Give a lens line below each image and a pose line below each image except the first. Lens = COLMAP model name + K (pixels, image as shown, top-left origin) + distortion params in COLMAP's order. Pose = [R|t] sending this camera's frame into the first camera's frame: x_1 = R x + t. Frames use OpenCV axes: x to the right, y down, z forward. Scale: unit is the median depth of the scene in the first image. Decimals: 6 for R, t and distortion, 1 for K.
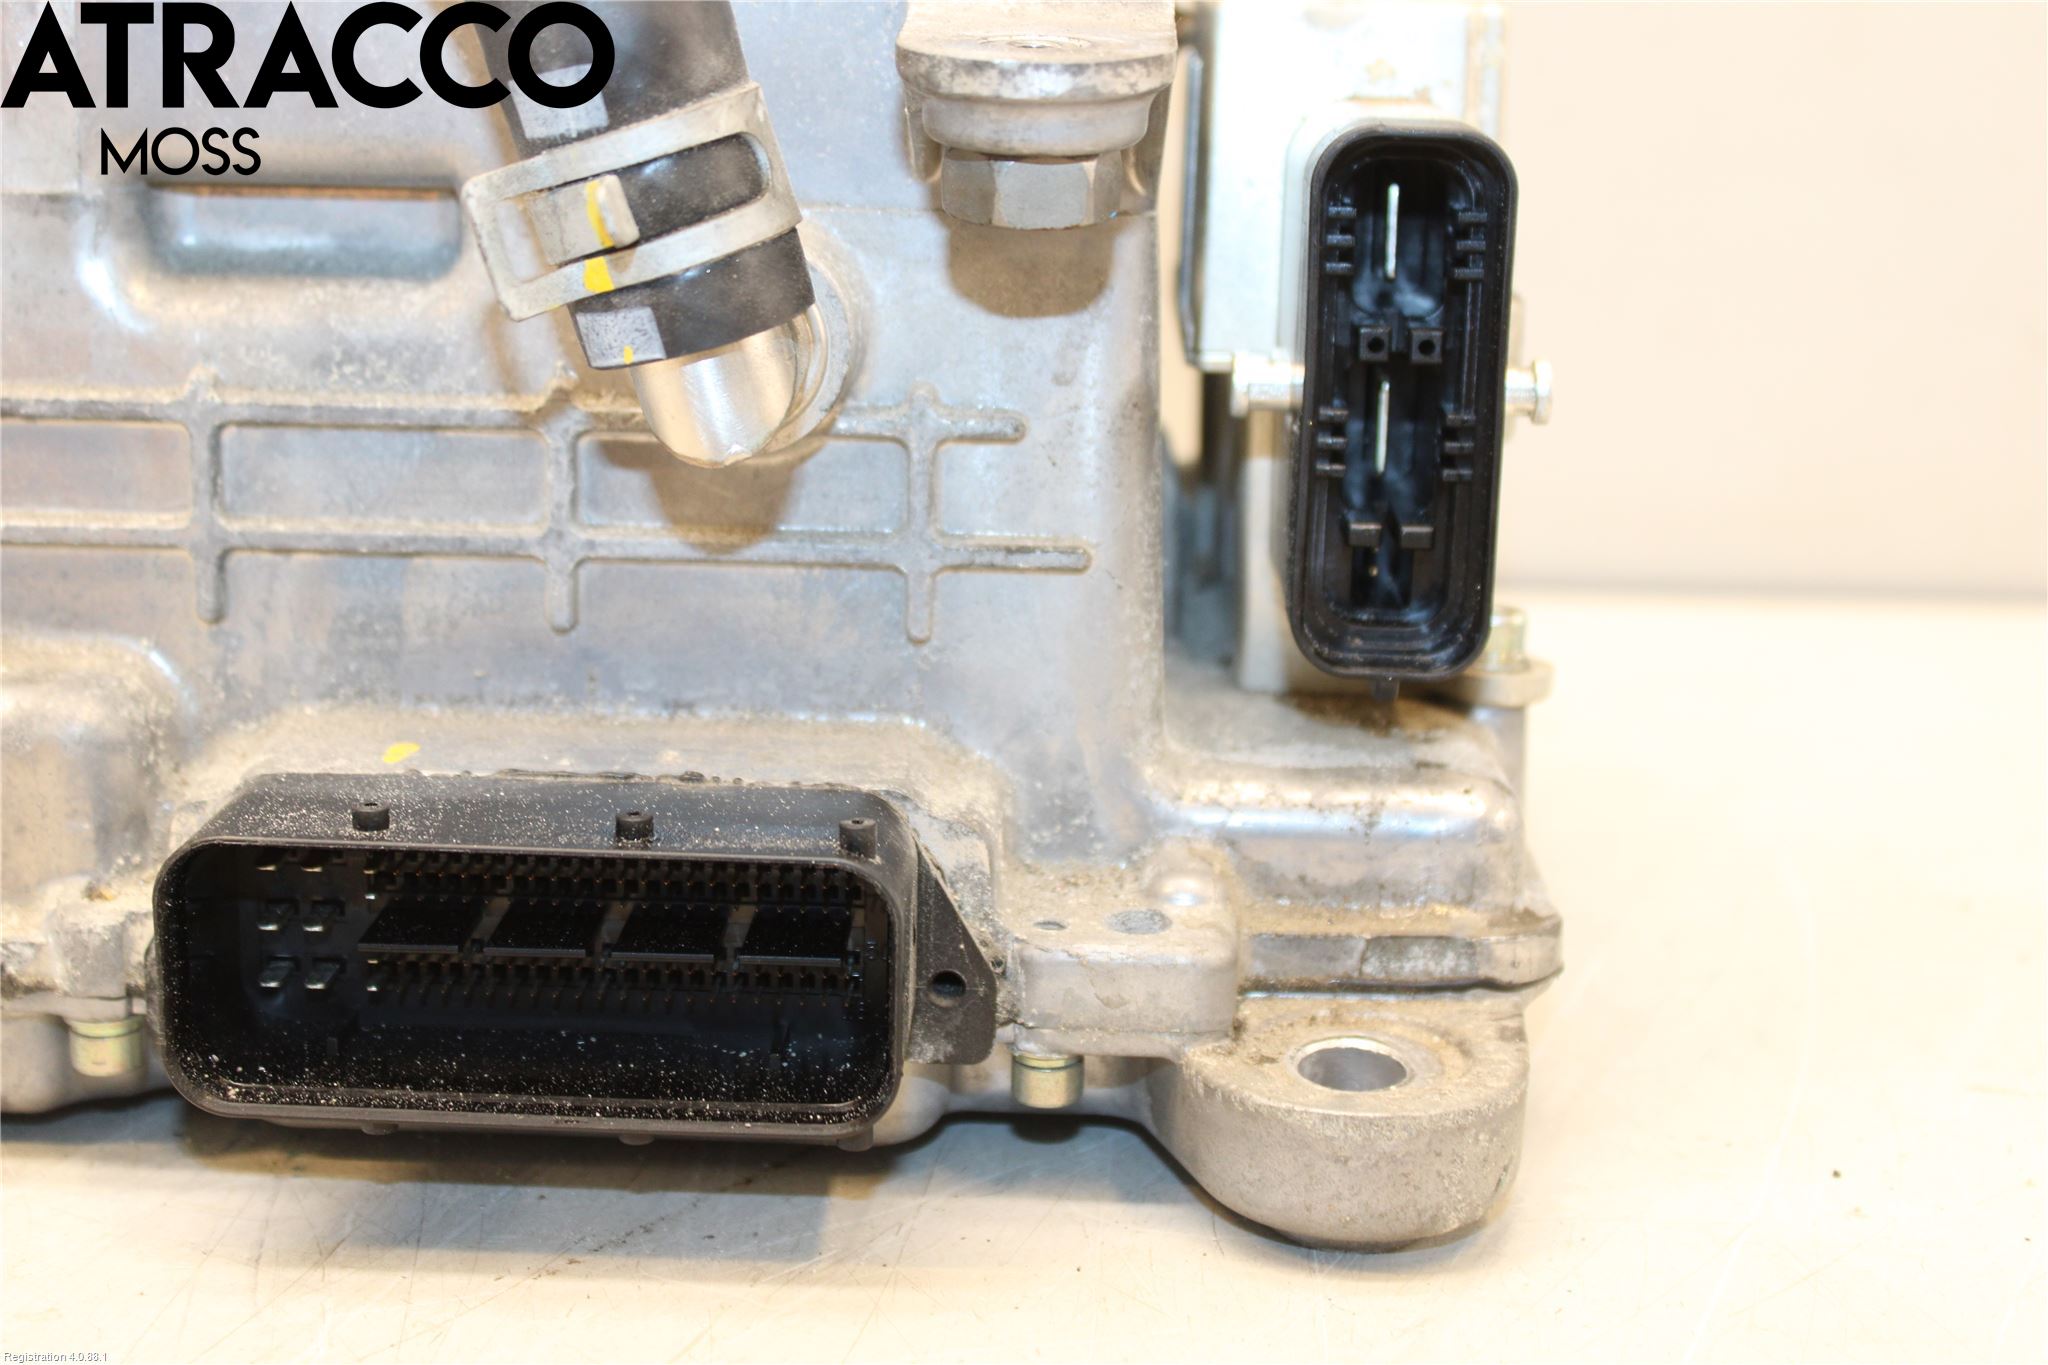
lens RADIAL K [[3076.9, 0, 1024.9], [0, 3076.9, 677.9], [0, 0, 1]] dist [-0.017435, 0.000000]
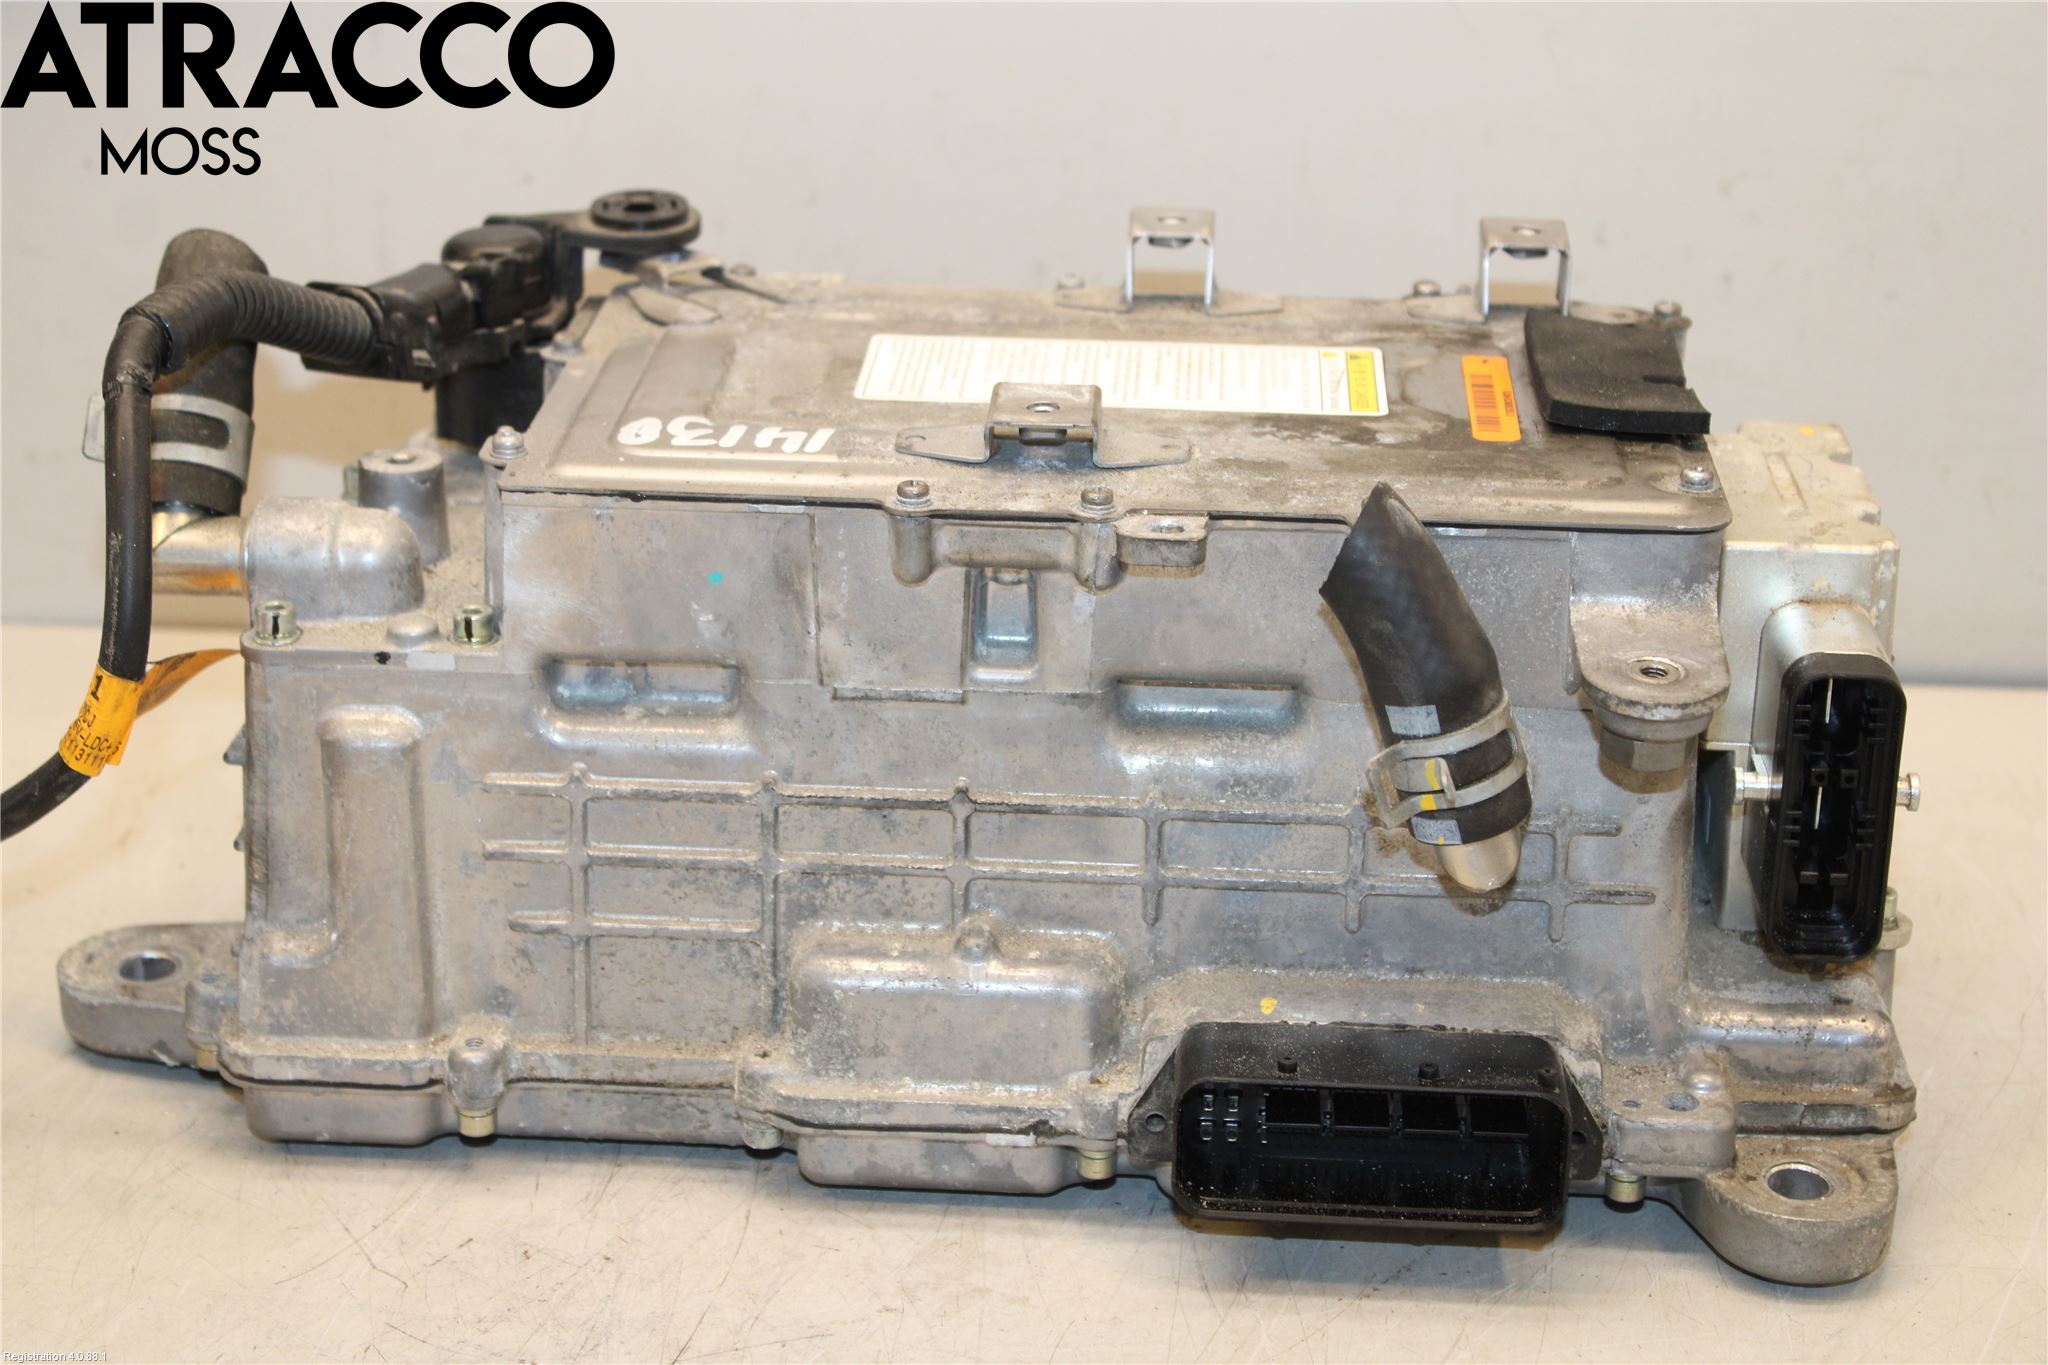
lens RADIAL K [[4126.5, 0, 1022.0], [0, 4126.5, 685.7], [0, 0, 1]] dist [0.063520, 0.000000]
pose [[0.999846, 0.006129, -0.016442, -0.305814], [-0.003968, 0.991715, 0.128396, -0.465272], [0.017093, -0.128311, 0.991587, -1.354871]]
